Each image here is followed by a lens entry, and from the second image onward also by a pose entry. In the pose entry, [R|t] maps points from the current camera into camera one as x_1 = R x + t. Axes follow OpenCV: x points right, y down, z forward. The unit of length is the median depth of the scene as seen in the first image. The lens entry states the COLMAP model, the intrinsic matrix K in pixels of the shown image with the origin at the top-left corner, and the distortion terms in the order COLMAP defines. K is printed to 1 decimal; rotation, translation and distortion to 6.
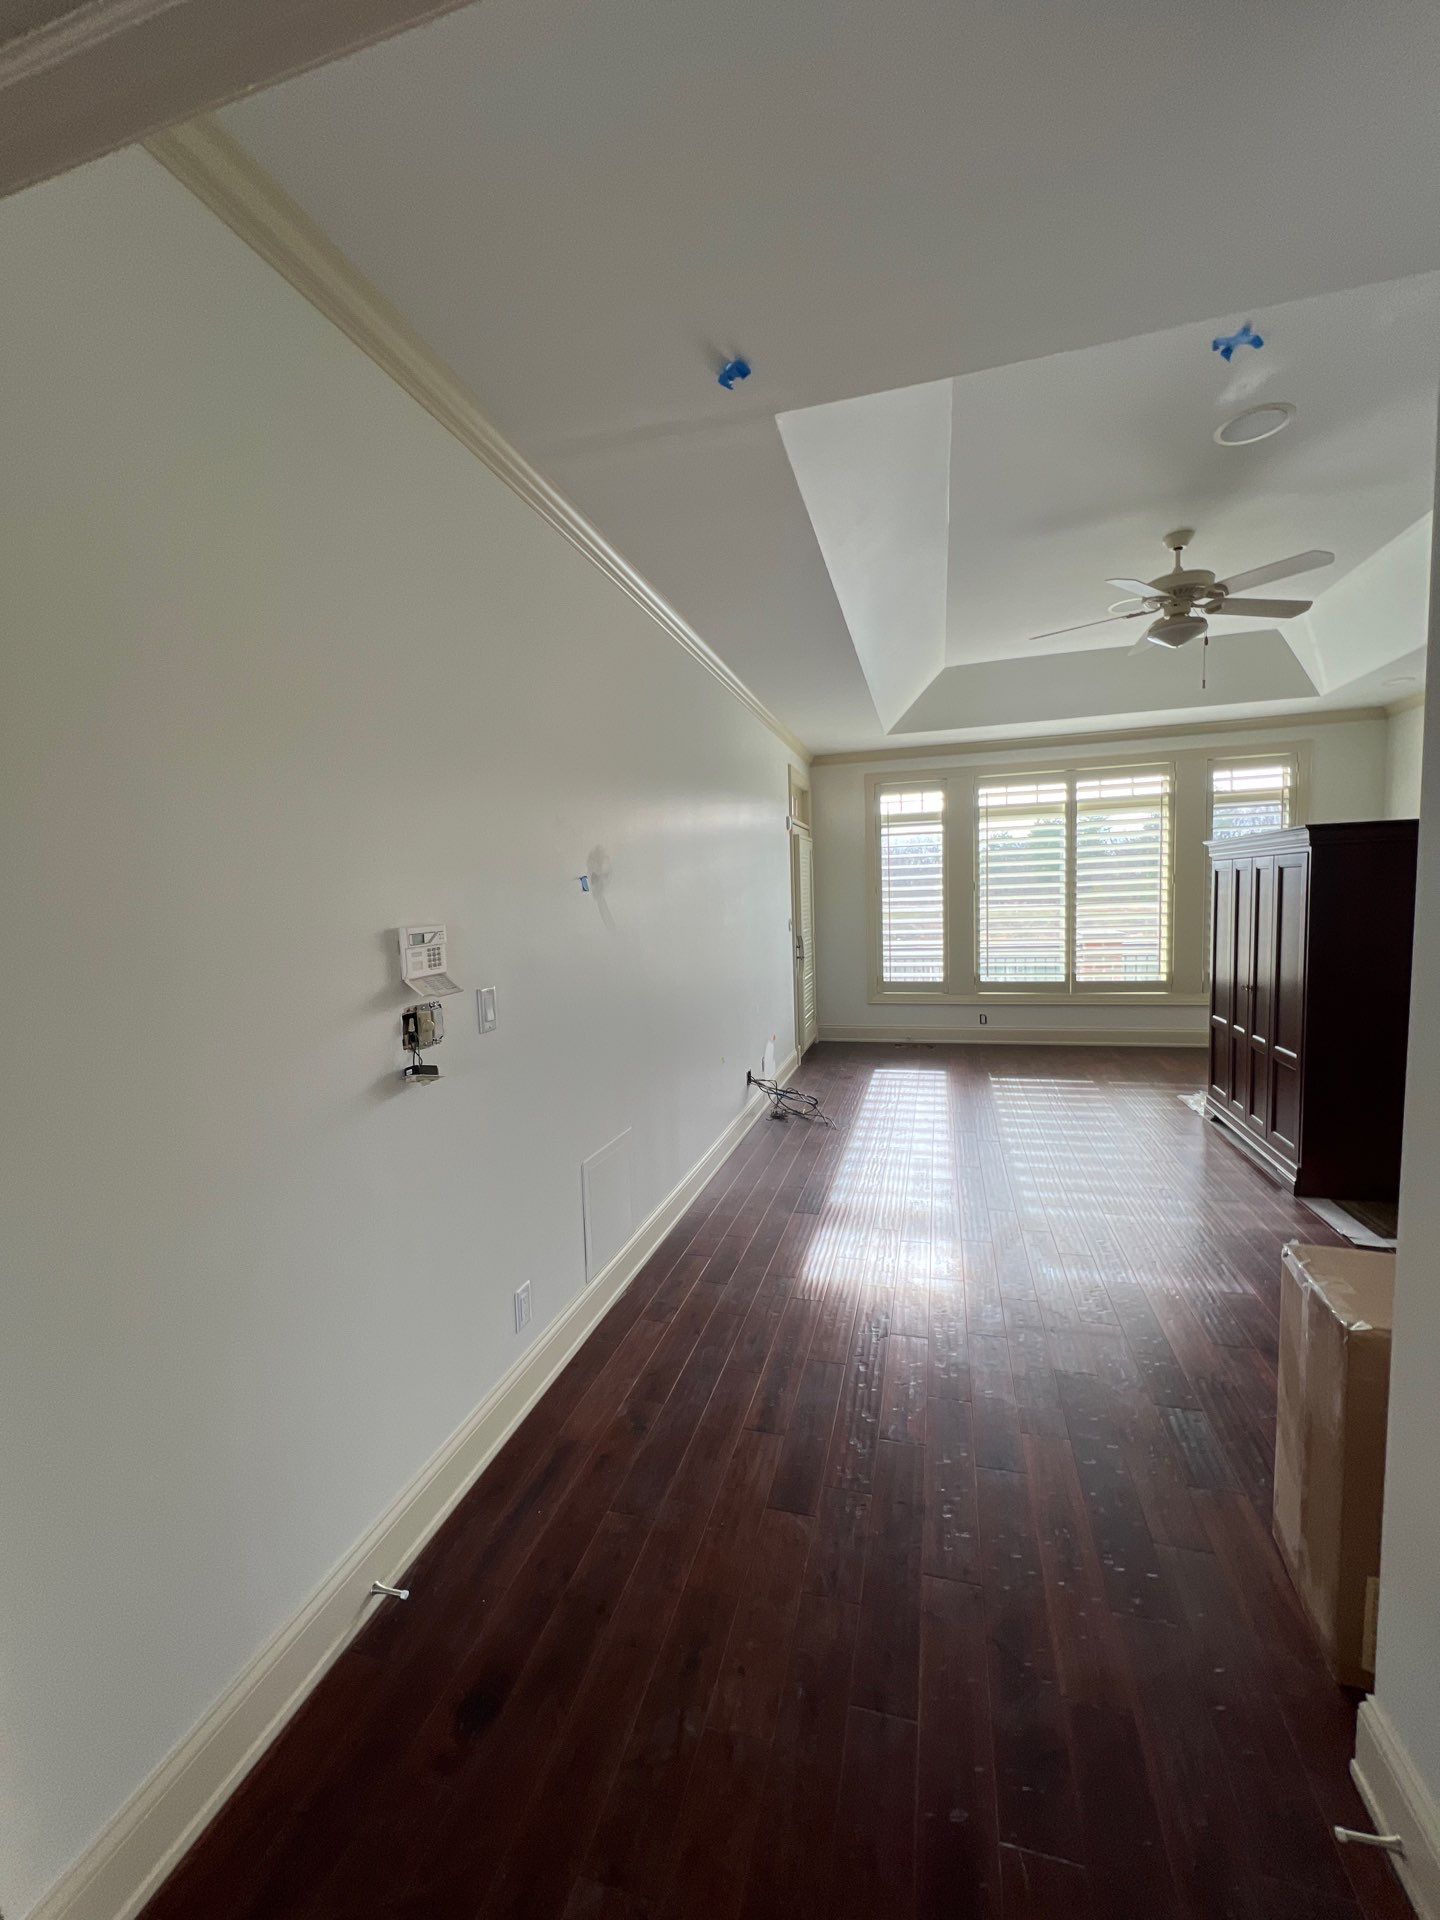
lens RADIAL K [[769.4, 0, 716.3], [0, 769.4, 964.6], [0, 0, 1]] dist [0.000907, 0.000214]
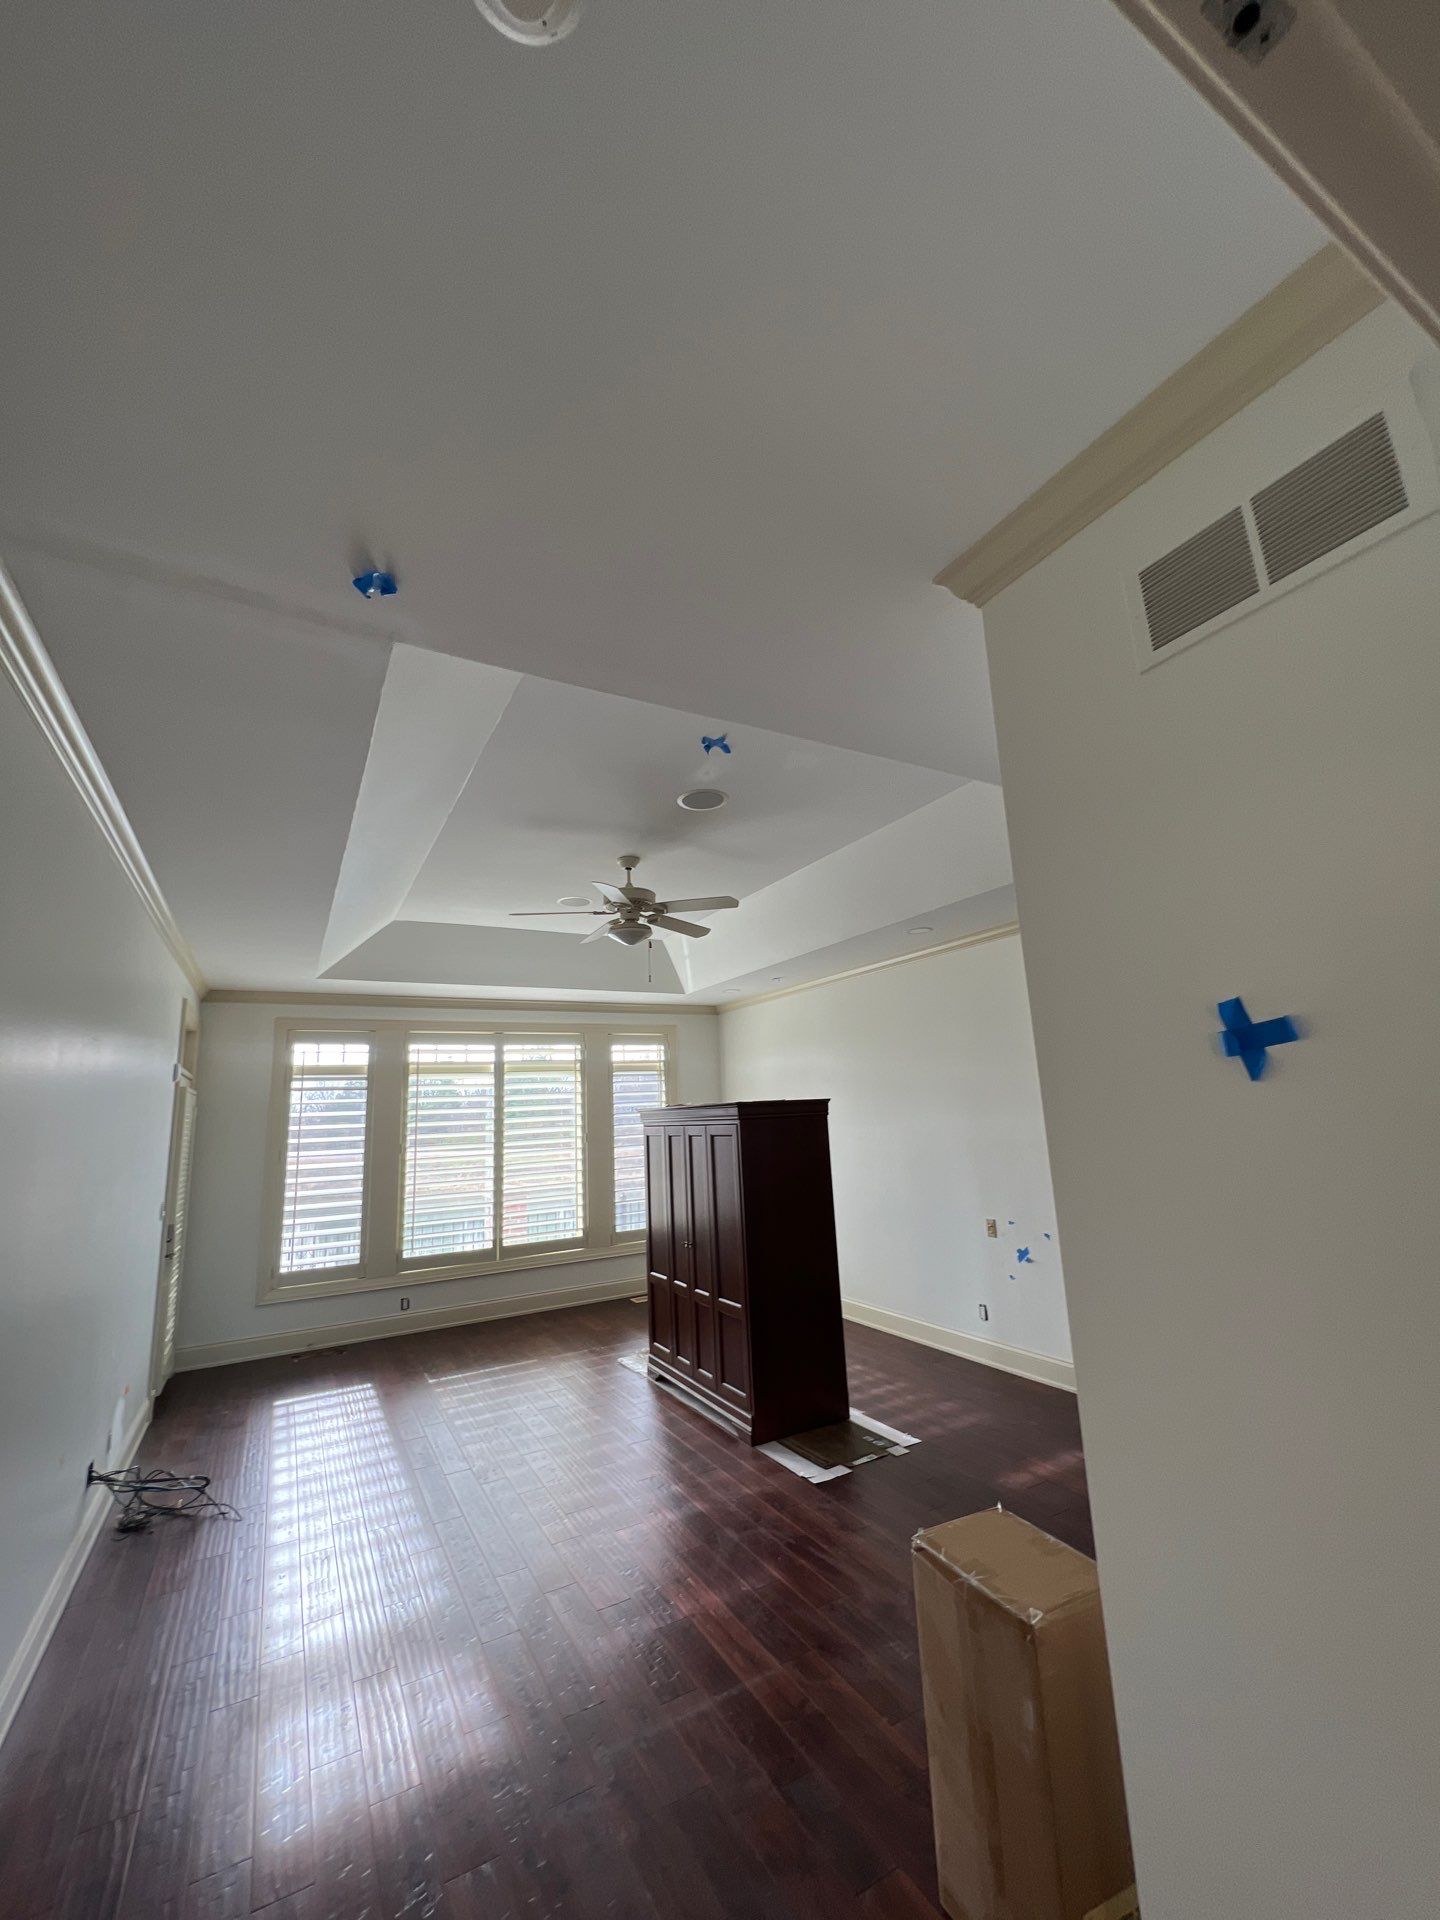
lens RADIAL K [[769.4, 0, 716.3], [0, 769.4, 964.6], [0, 0, 1]] dist [0.000907, 0.000214]
pose [[0.705460, 0.141212, 0.694540, -0.072552], [0.082740, 0.956841, -0.278584, -0.027896], [-0.703904, 0.253996, 0.663329, 0.081669]]
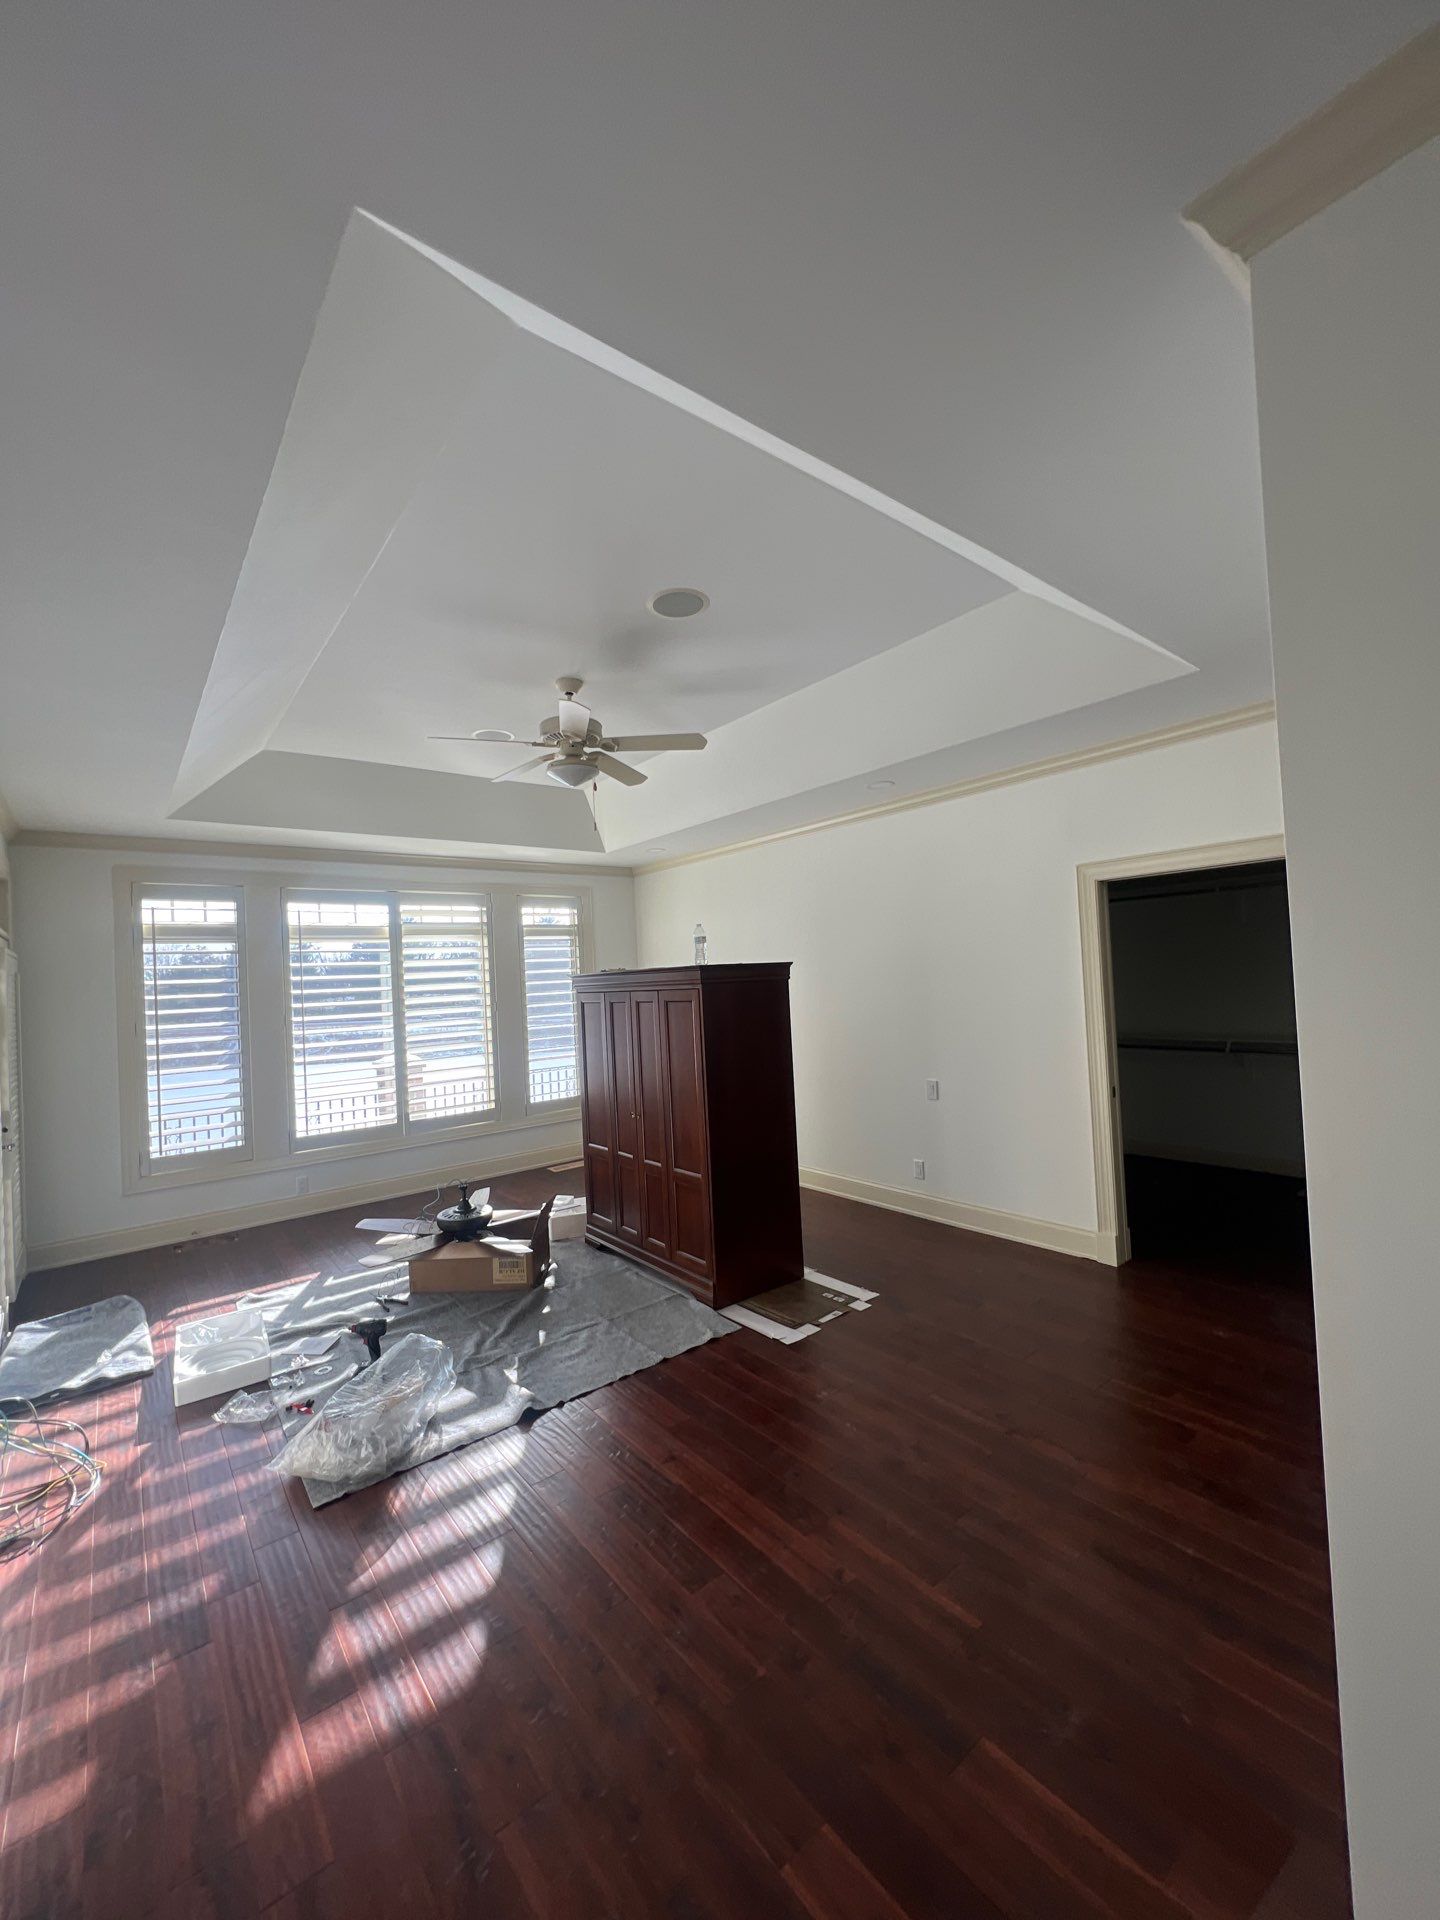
lens RADIAL K [[769.4, 0, 716.3], [0, 769.4, 964.6], [0, 0, 1]] dist [0.000907, 0.000214]
pose [[0.581060, 0.024259, 0.813499, -0.065945], [0.099725, 0.989901, -0.100750, -0.035791], [-0.807727, 0.139668, 0.572773, 0.180308]]
